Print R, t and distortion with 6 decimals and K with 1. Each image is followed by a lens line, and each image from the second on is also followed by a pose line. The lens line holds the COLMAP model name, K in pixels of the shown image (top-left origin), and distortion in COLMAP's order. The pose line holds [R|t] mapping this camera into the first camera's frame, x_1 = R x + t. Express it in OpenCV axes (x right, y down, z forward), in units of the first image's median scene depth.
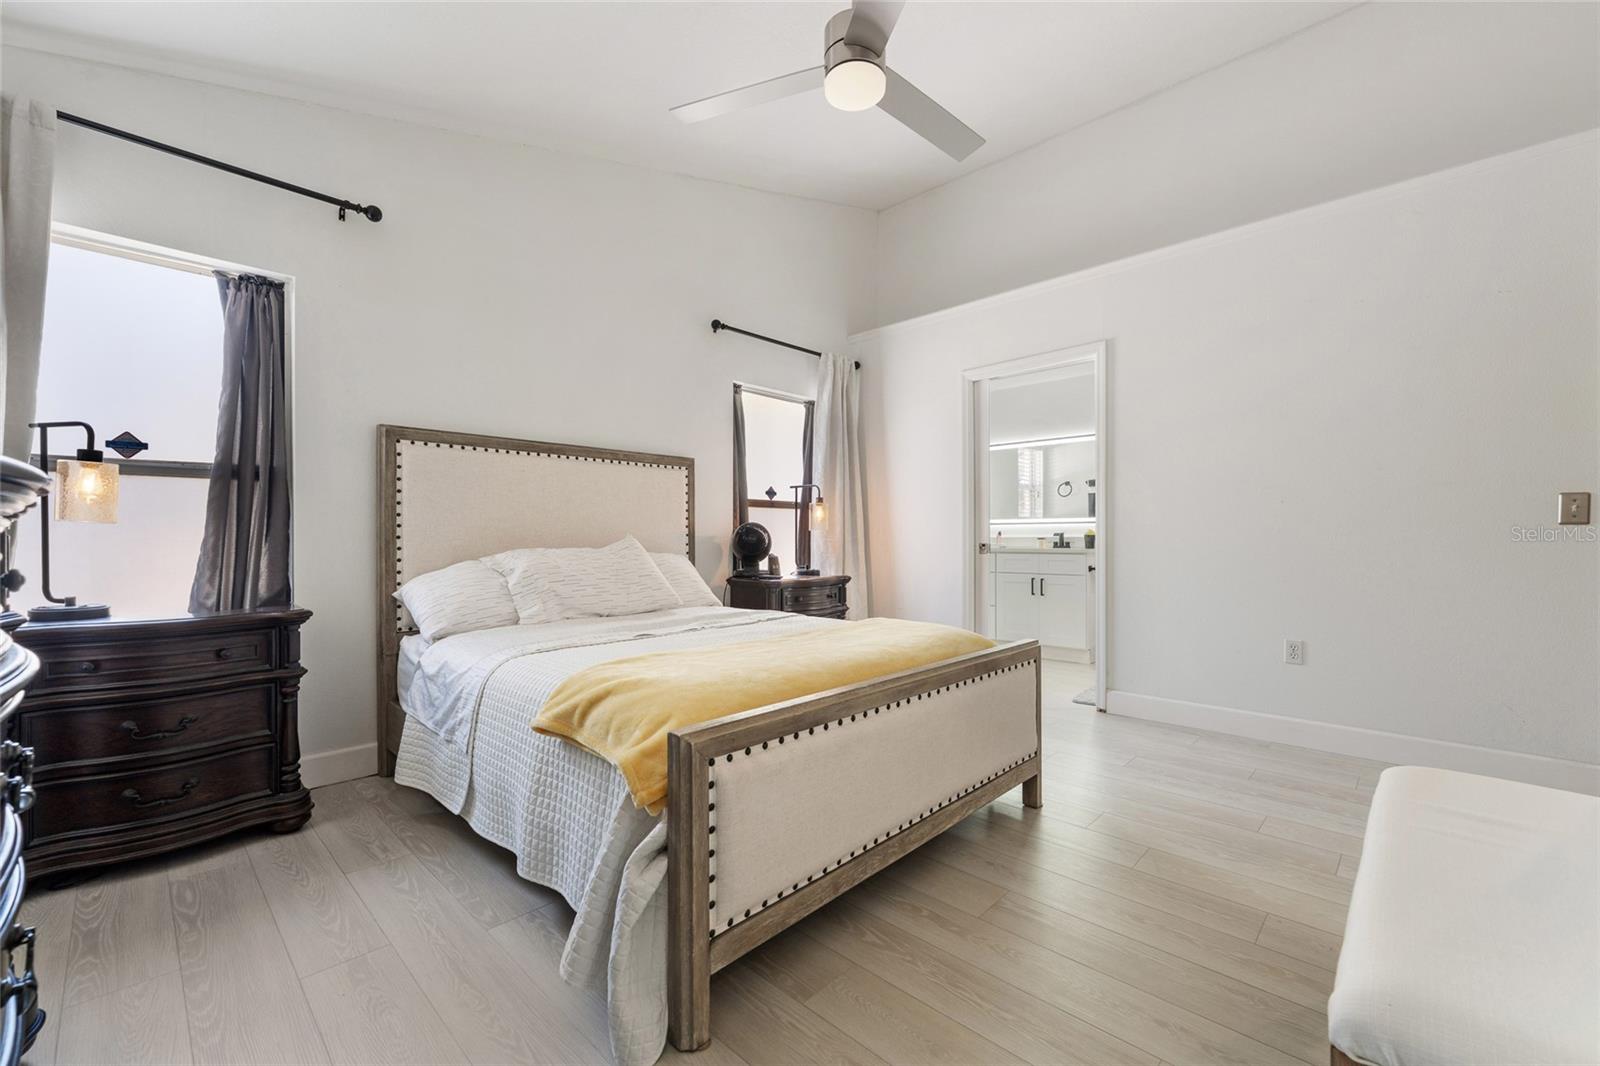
lens RADIAL K [[678.8, 0, 773.5], [0, 678.8, 526.2], [0, 0, 1]] dist [0.001222, 0.000065]
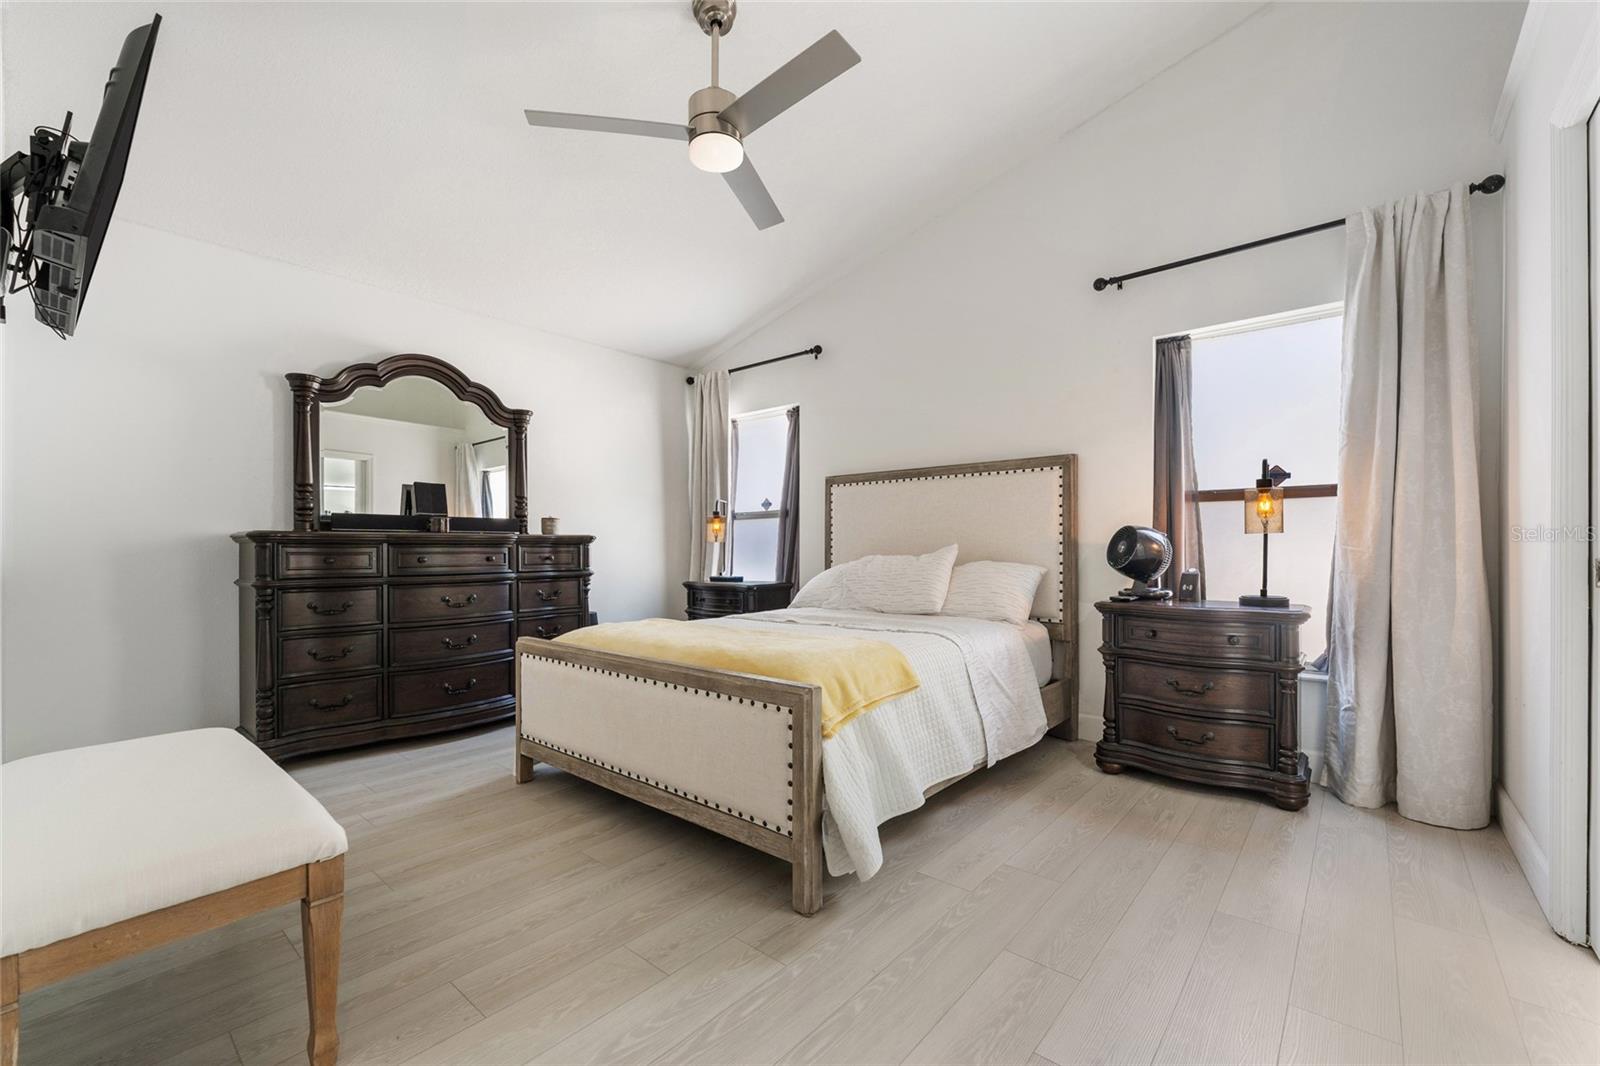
lens RADIAL K [[568.8, 0, 800.8], [0, 568.8, 578.4], [0, 0, 1]] dist [-0.000747, -0.000030]
pose [[0.124995, 0.050040, -0.990895, 0.891392], [0.020439, 0.998385, 0.052997, 0.023048], [0.991947, -0.026877, 0.123771, 0.852316]]
